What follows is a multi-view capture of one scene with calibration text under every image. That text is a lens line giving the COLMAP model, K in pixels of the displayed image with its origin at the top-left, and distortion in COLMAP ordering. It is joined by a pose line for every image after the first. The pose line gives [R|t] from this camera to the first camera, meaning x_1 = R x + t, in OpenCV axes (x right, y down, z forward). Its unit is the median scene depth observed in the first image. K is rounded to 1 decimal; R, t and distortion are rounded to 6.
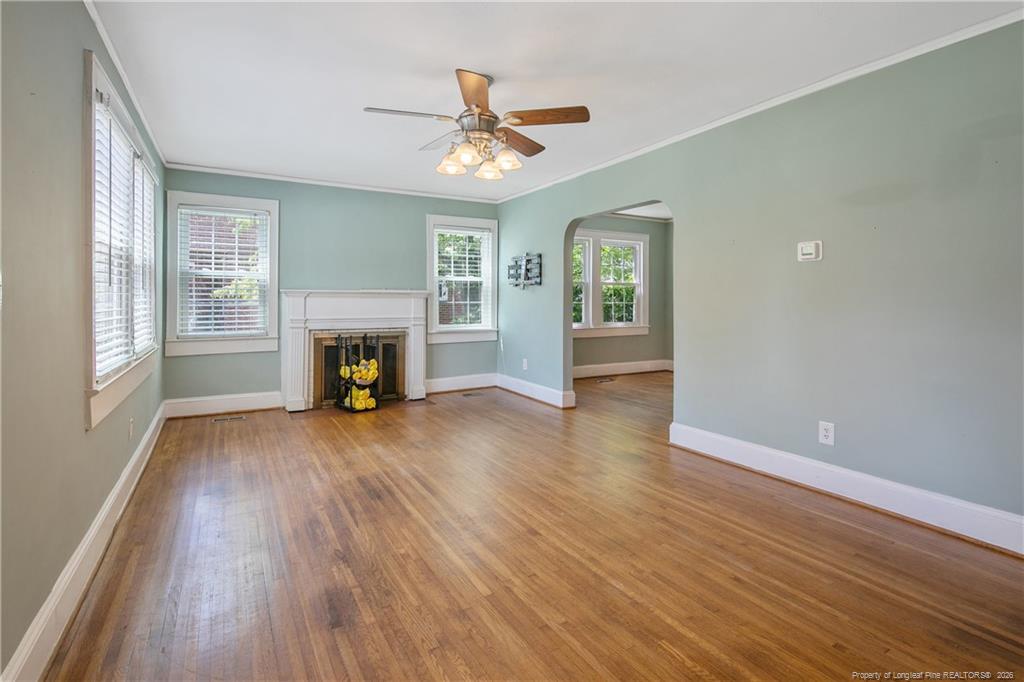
lens RADIAL K [[497.2, 0, 513.6], [0, 497.2, 298.9], [0, 0, 1]] dist [-0.004231, -0.001301]
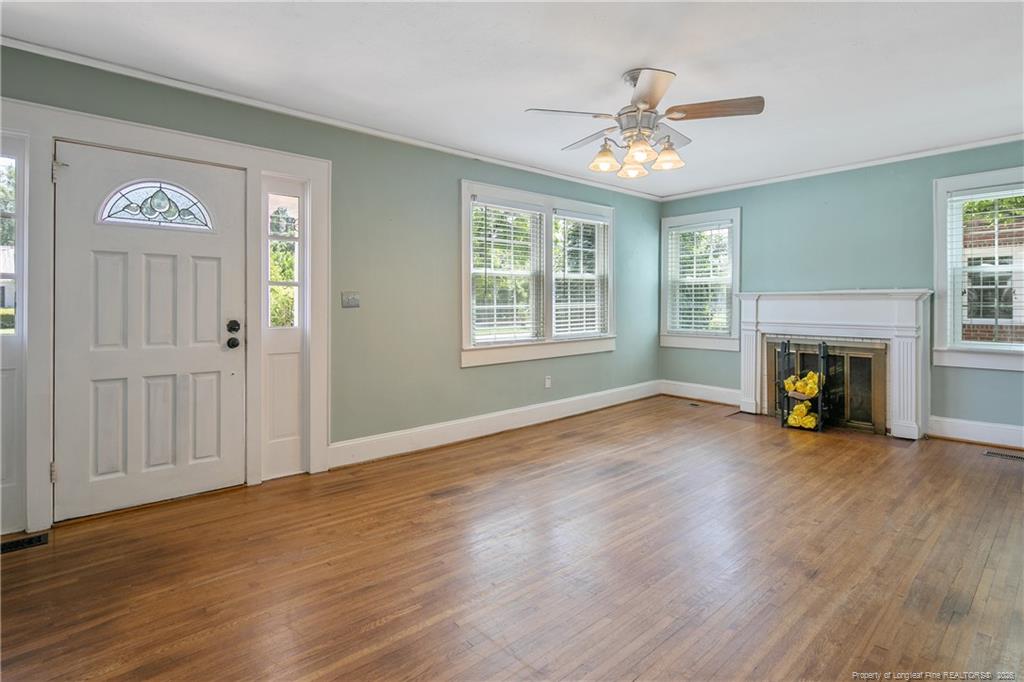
lens RADIAL K [[507.8, 0, 508.0], [0, 507.8, 300.6], [0, 0, 1]] dist [0.001166, -0.000285]
pose [[0.187734, -0.004896, -0.982208, 0.770334], [0.003770, 0.999984, -0.004264, 0.000690], [0.982213, -0.002902, 0.187749, 0.512182]]
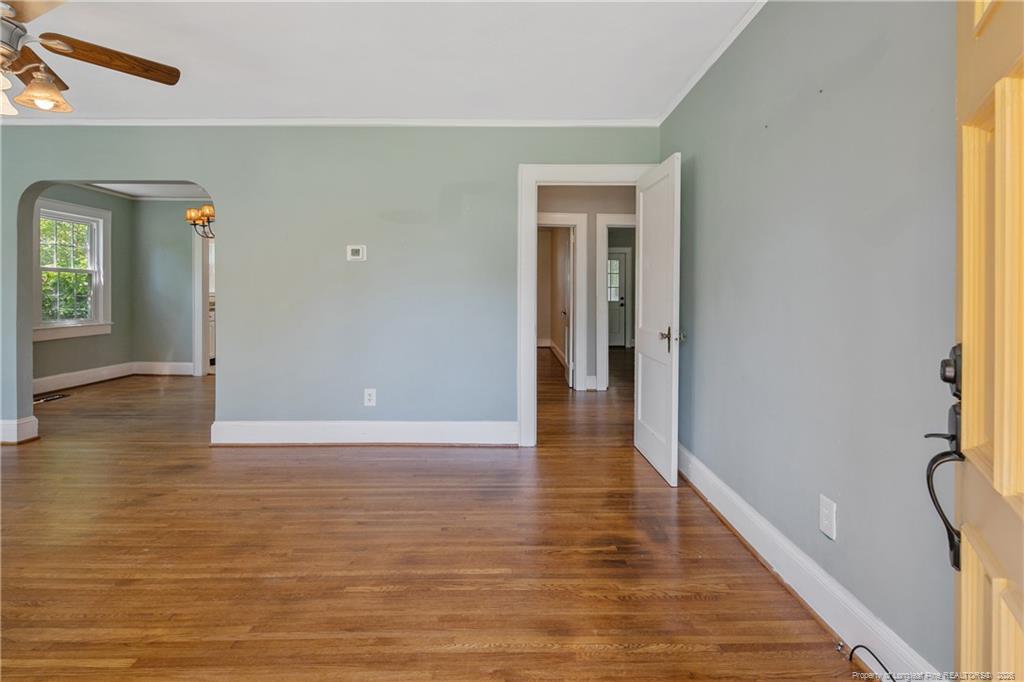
lens RADIAL K [[497.2, 0, 513.6], [0, 497.2, 298.9], [0, 0, 1]] dist [-0.004231, -0.001301]
pose [[0.491369, -0.011448, 0.870876, -0.266512], [-0.005327, 0.999855, 0.016149, -0.003875], [-0.870935, -0.012574, 0.491237, 0.051352]]
